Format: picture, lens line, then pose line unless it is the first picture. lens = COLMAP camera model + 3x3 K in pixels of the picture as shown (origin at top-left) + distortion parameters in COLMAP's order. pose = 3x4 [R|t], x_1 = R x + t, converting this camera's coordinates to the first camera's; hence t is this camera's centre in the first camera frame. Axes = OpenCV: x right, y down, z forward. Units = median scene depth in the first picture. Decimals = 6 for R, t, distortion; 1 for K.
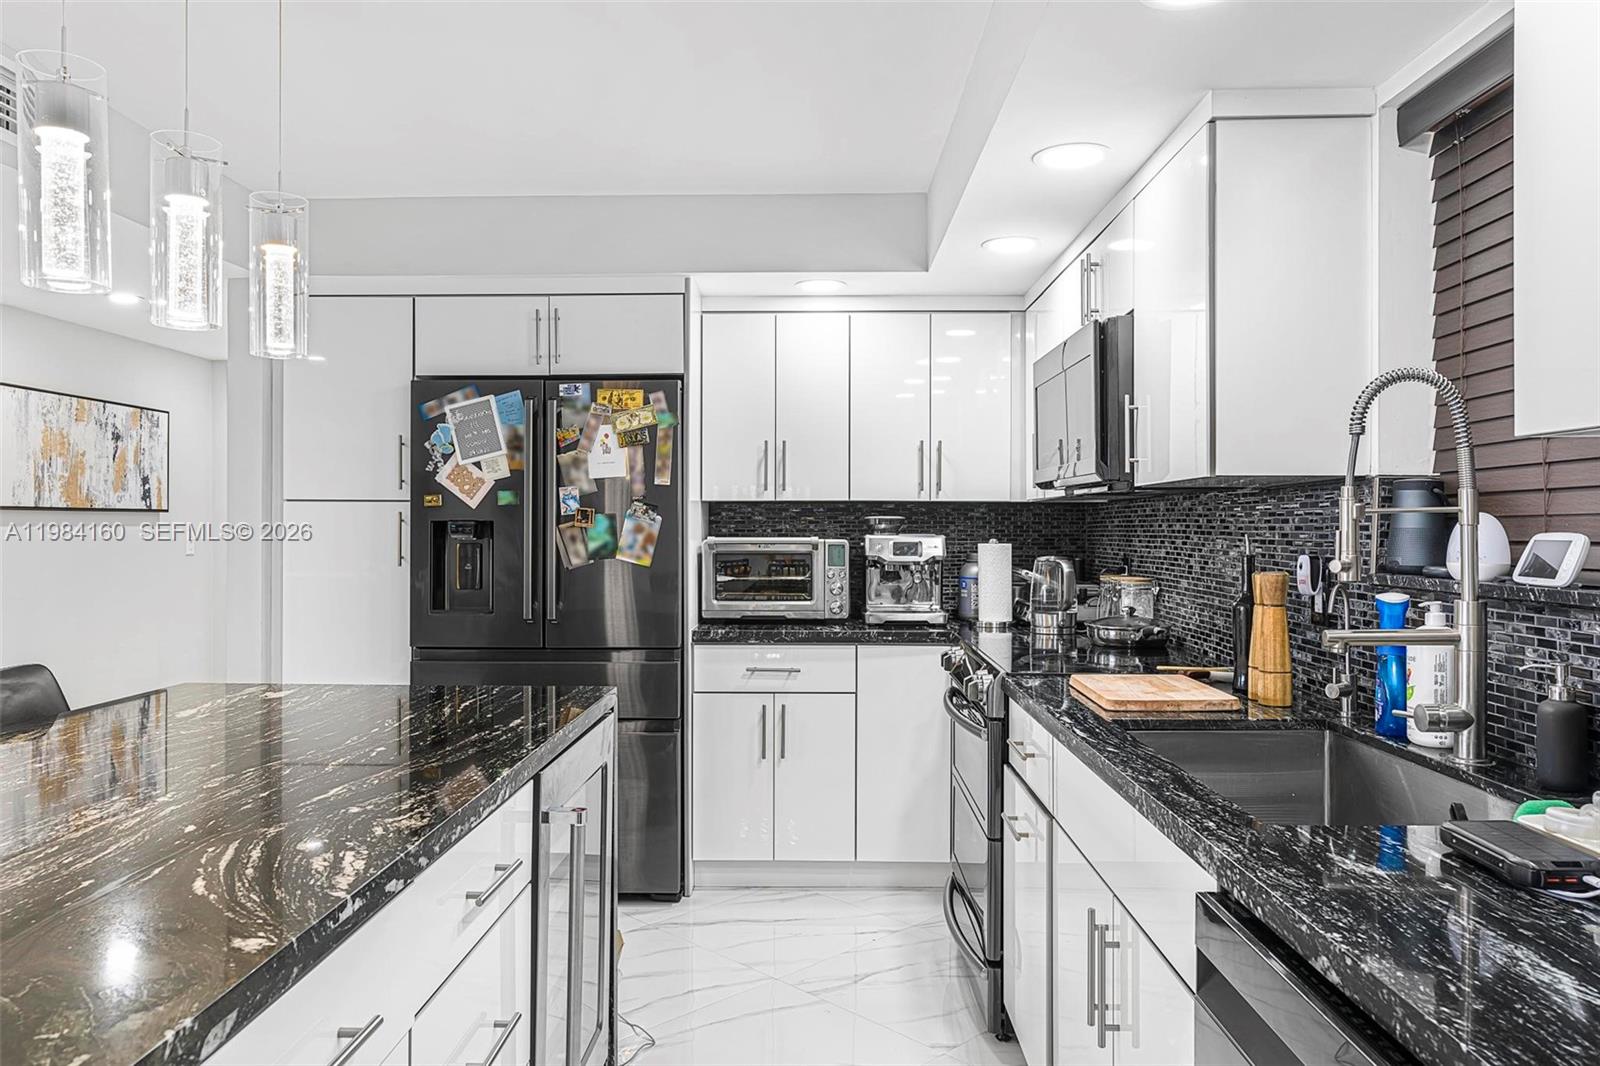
lens RADIAL K [[1098.2, 0, 800.0], [0, 1098.2, 533.0], [0, 0, 1]] dist [0.007298, 0.003645]
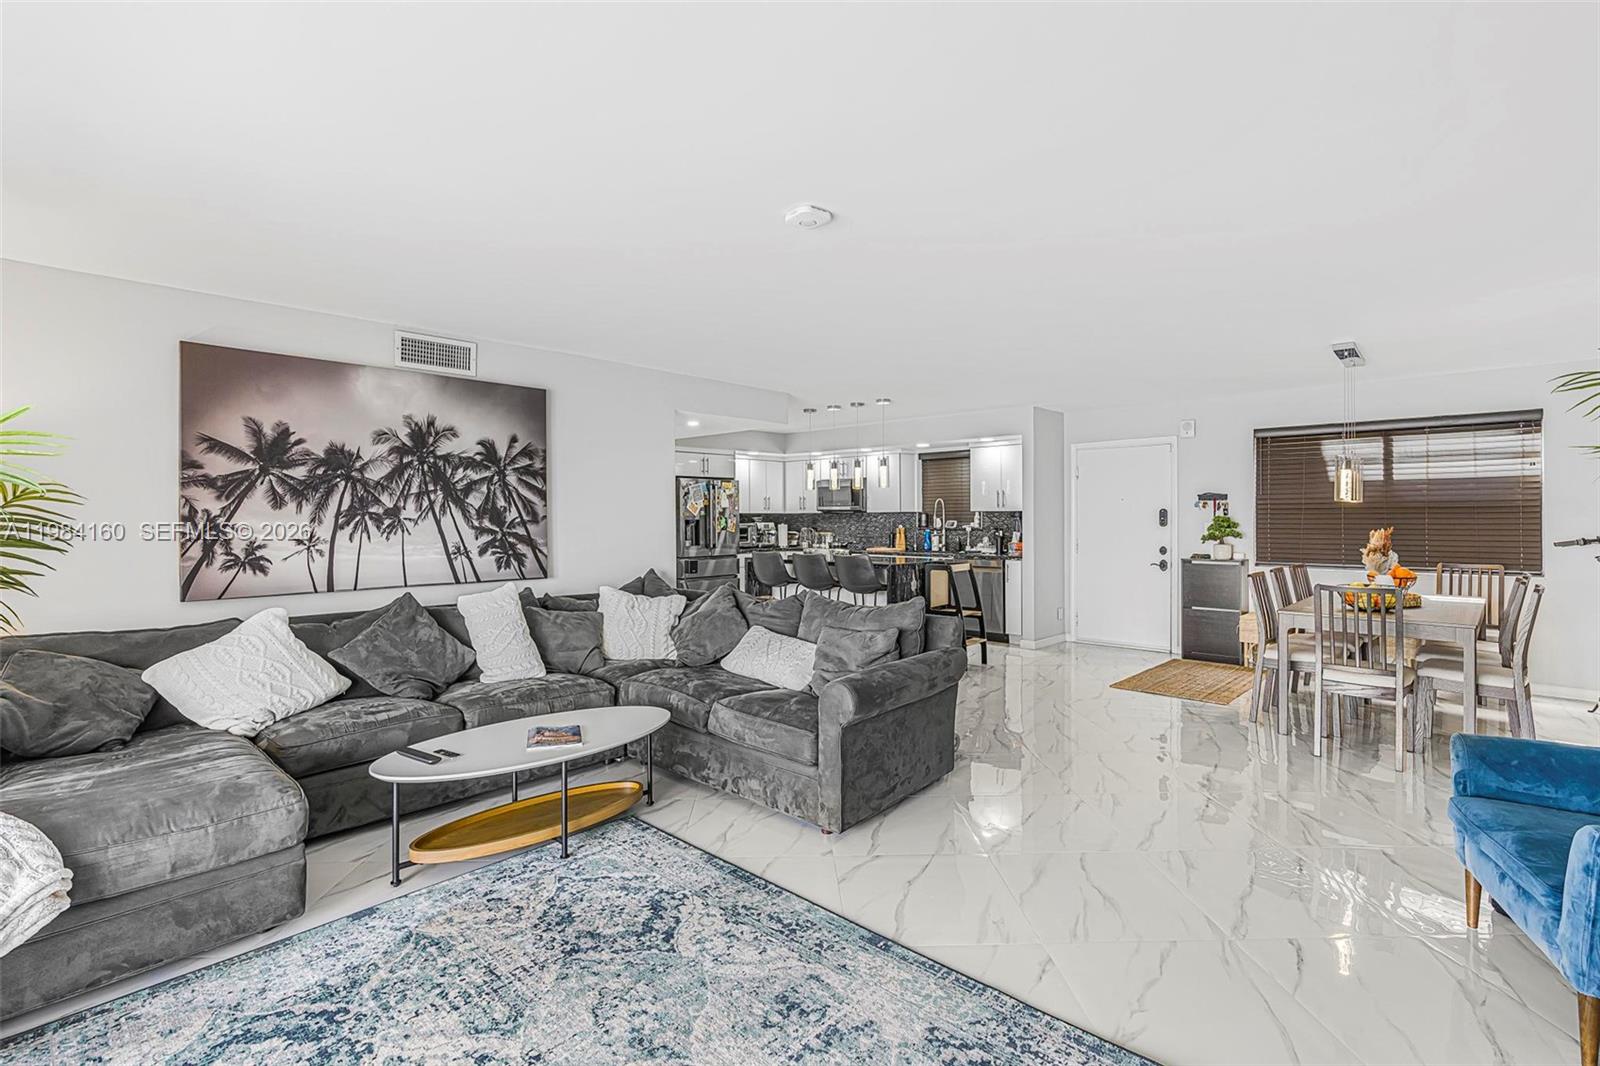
lens RADIAL K [[744.8, 0, 797.5], [0, 744.8, 517.1], [0, 0, 1]] dist [-0.004770, 0.000761]
pose [[0.672521, -0.002902, 0.740072, -1.800188], [0.008544, 0.999956, -0.003843, -0.006773], [-0.740028, 0.008908, 0.672517, -0.795917]]
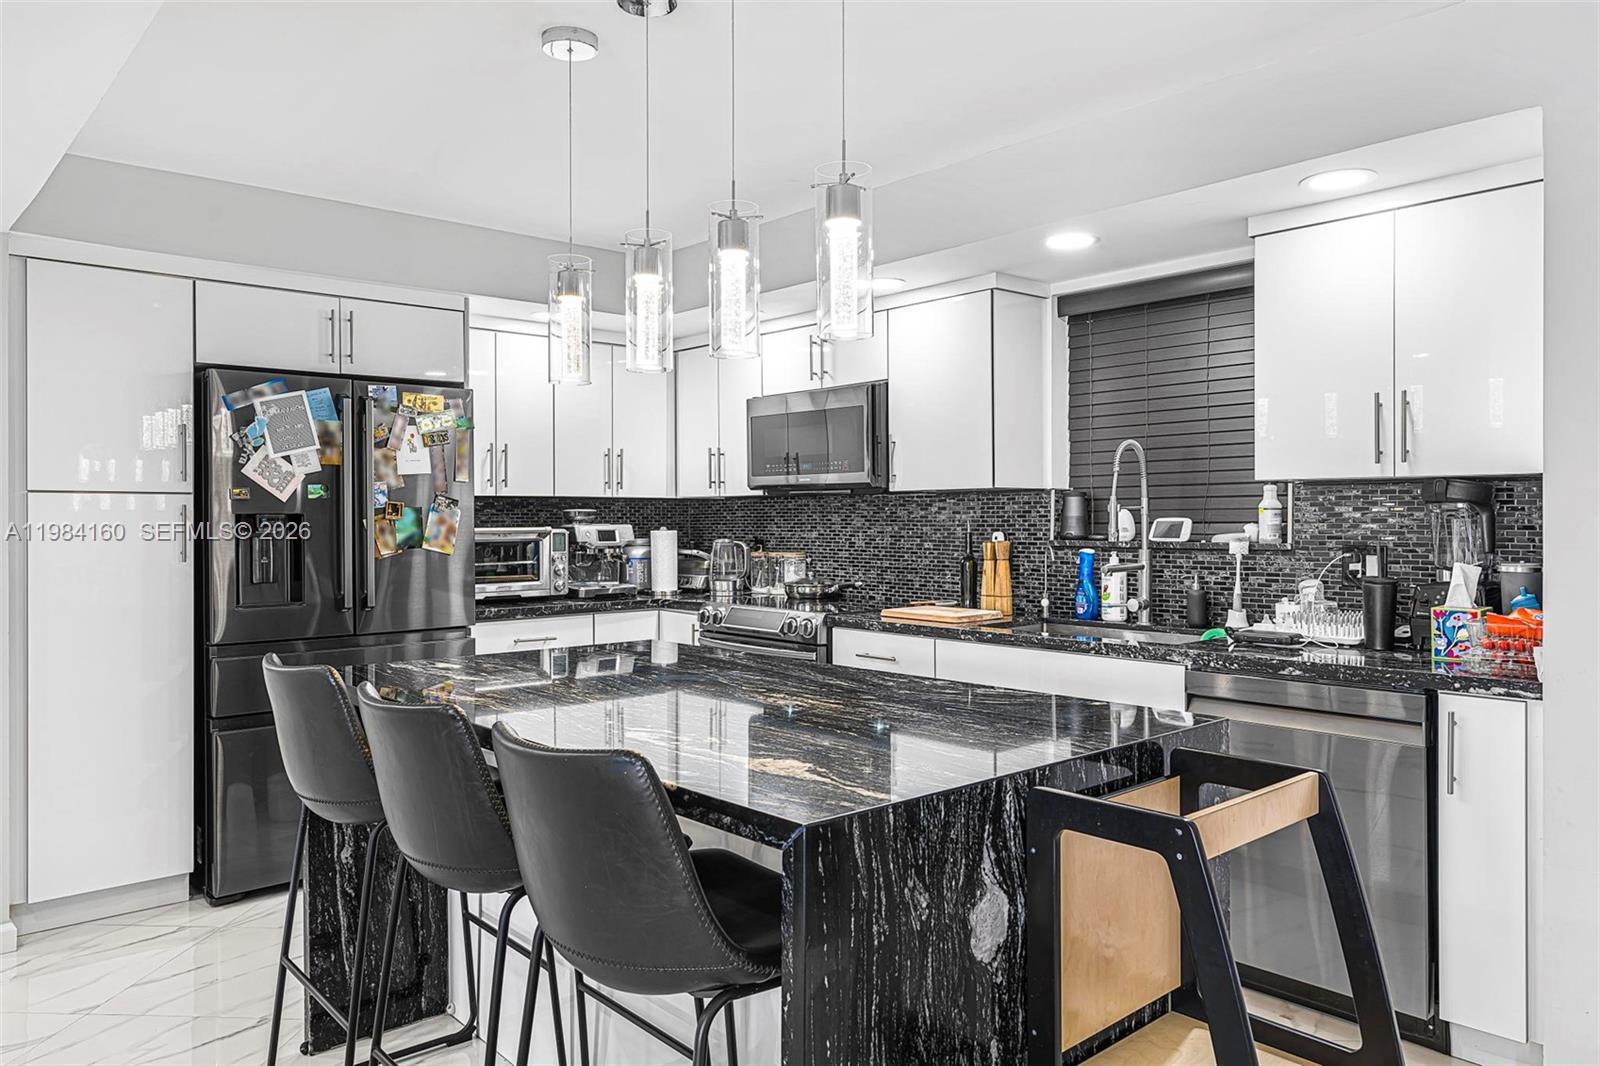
lens RADIAL K [[1098.2, 0, 800.0], [0, 1098.2, 533.0], [0, 0, 1]] dist [0.007298, 0.003645]
pose [[0.734033, -0.014656, 0.678956, -0.634517], [0.009055, 0.999889, 0.011794, -0.001307], [-0.679054, -0.002509, 0.734084, -0.062170]]
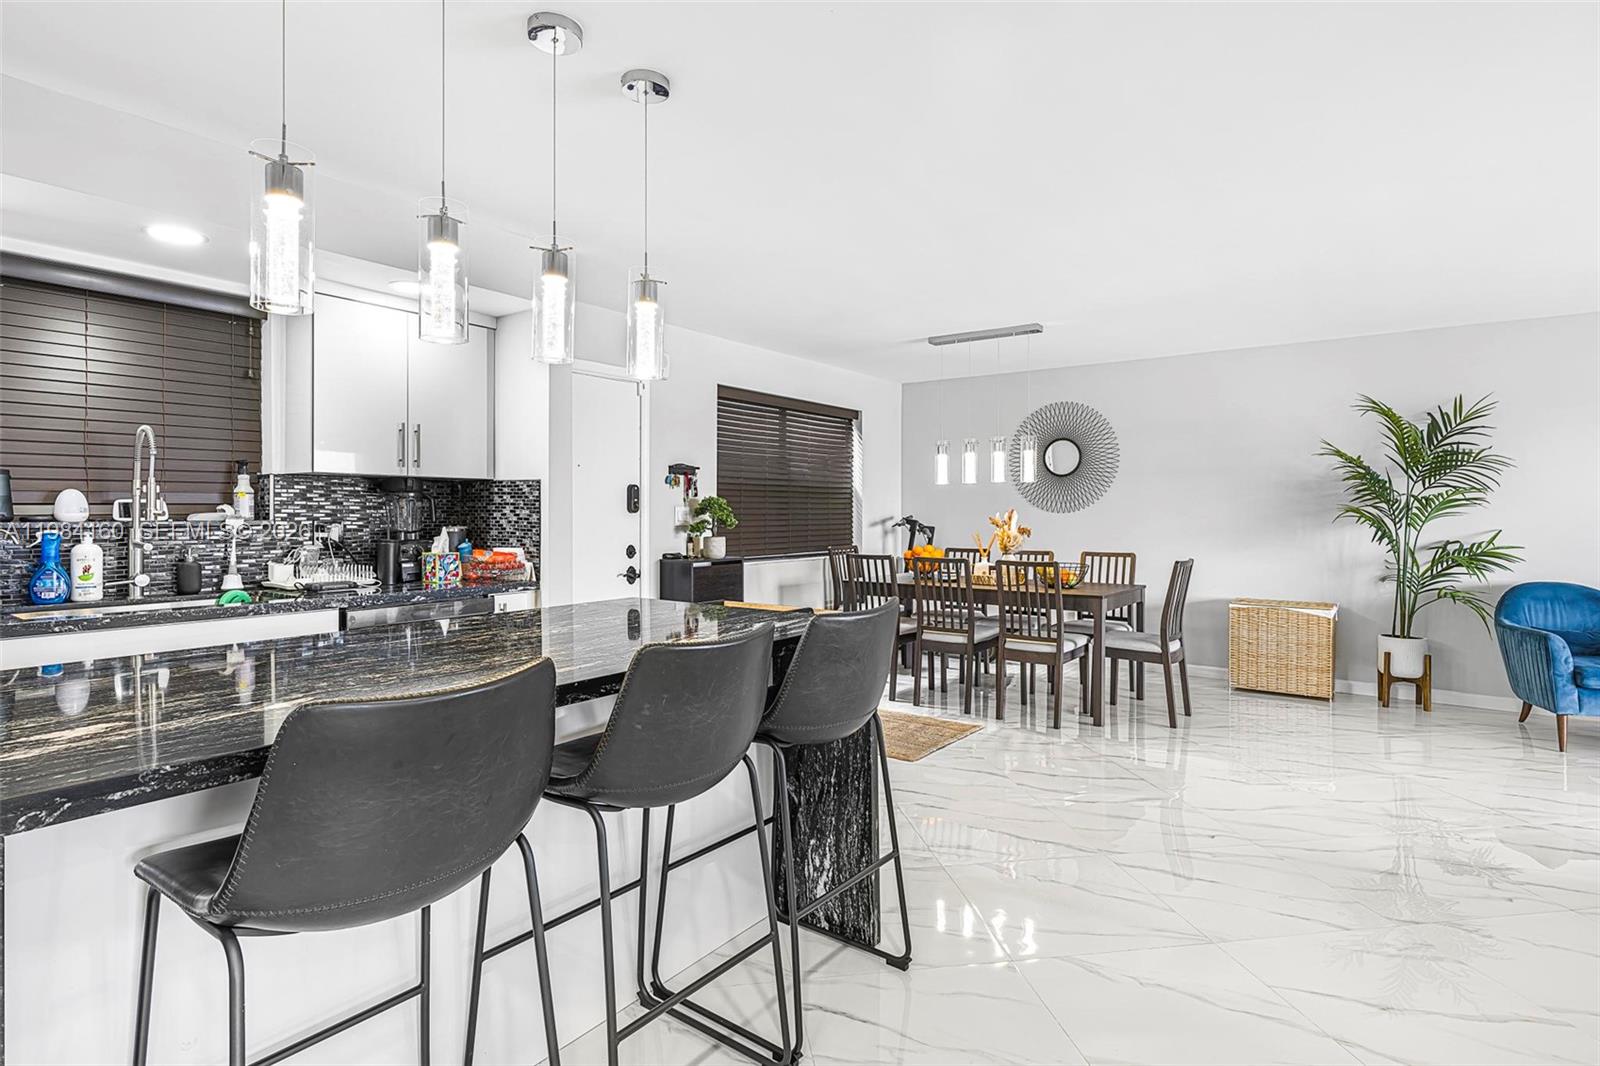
lens RADIAL K [[825.5, 0, 788.7], [0, 825.5, 528.7], [0, 0, 1]] dist [0.001530, 0.000053]
pose [[-0.812157, -0.015357, 0.583236, -0.709771], [0.000996, 0.999616, 0.027708, 0.006885], [-0.583438, 0.023084, -0.811830, 0.754702]]
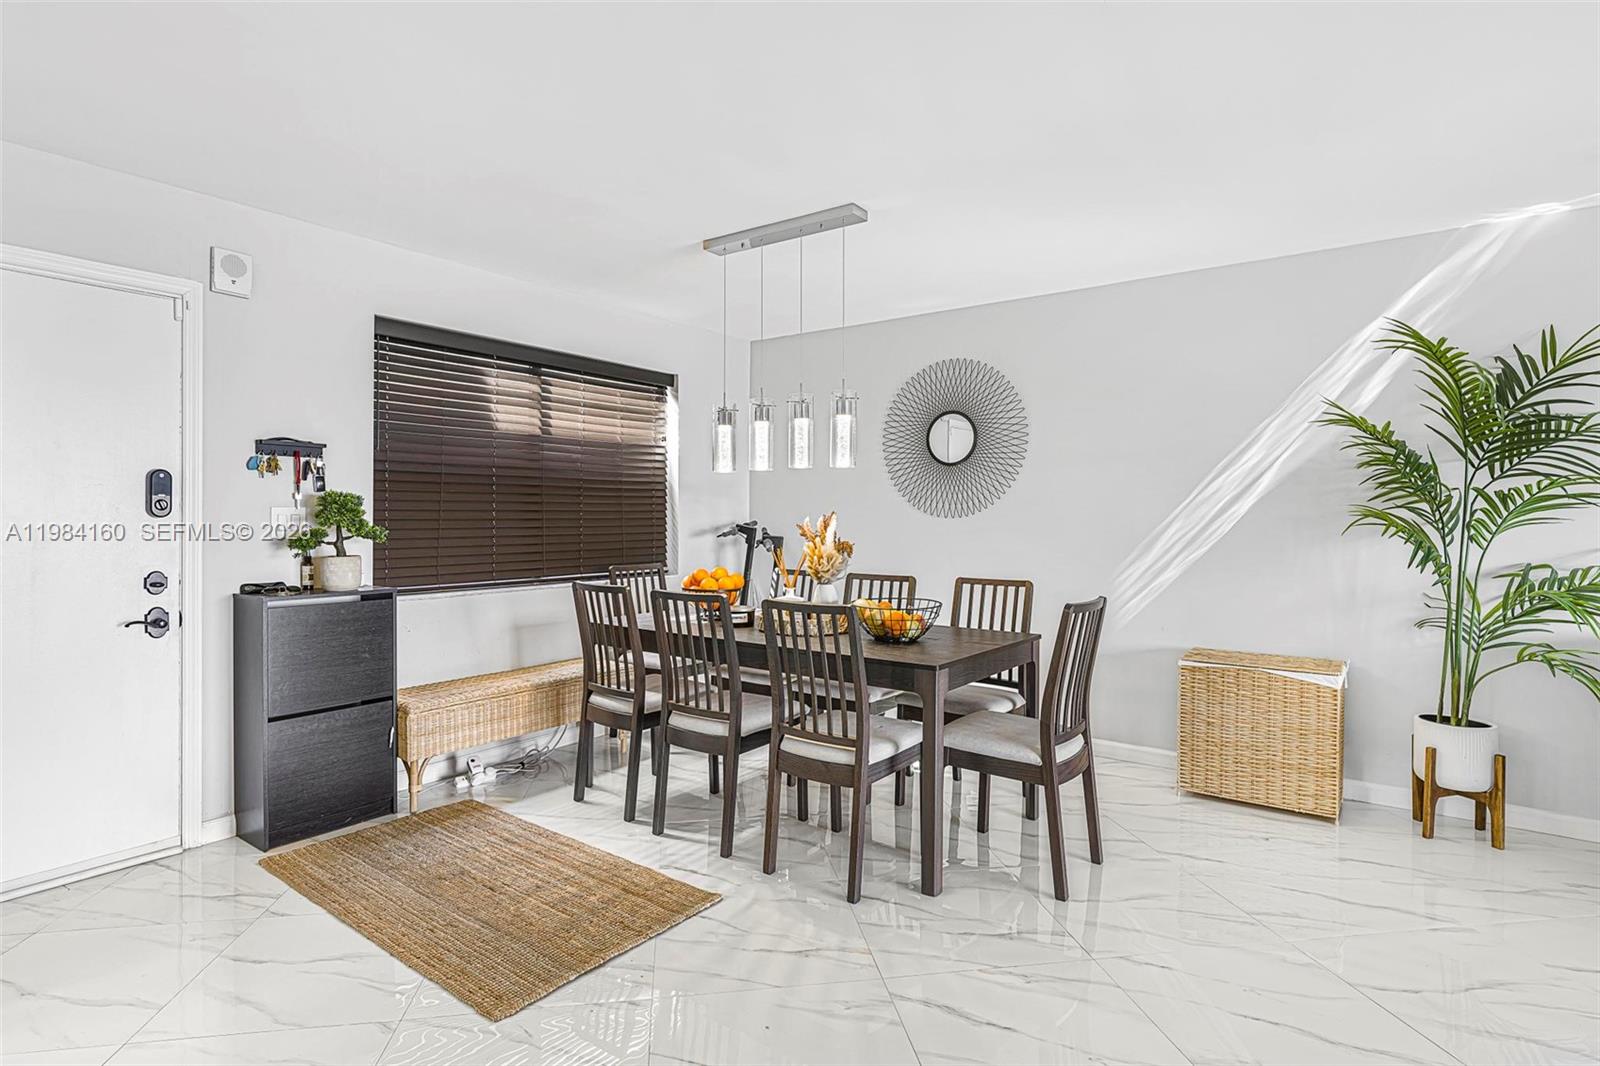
lens RADIAL K [[805.4, 0, 800.0], [0, 805.4, 533.0], [0, 0, 1]] dist [0.000260, 0.001011]
pose [[-0.811457, -0.017031, 0.584163, -0.673686], [-0.000254, 0.999585, 0.028791, 0.010745], [-0.584412, 0.023214, -0.811125, 0.074773]]
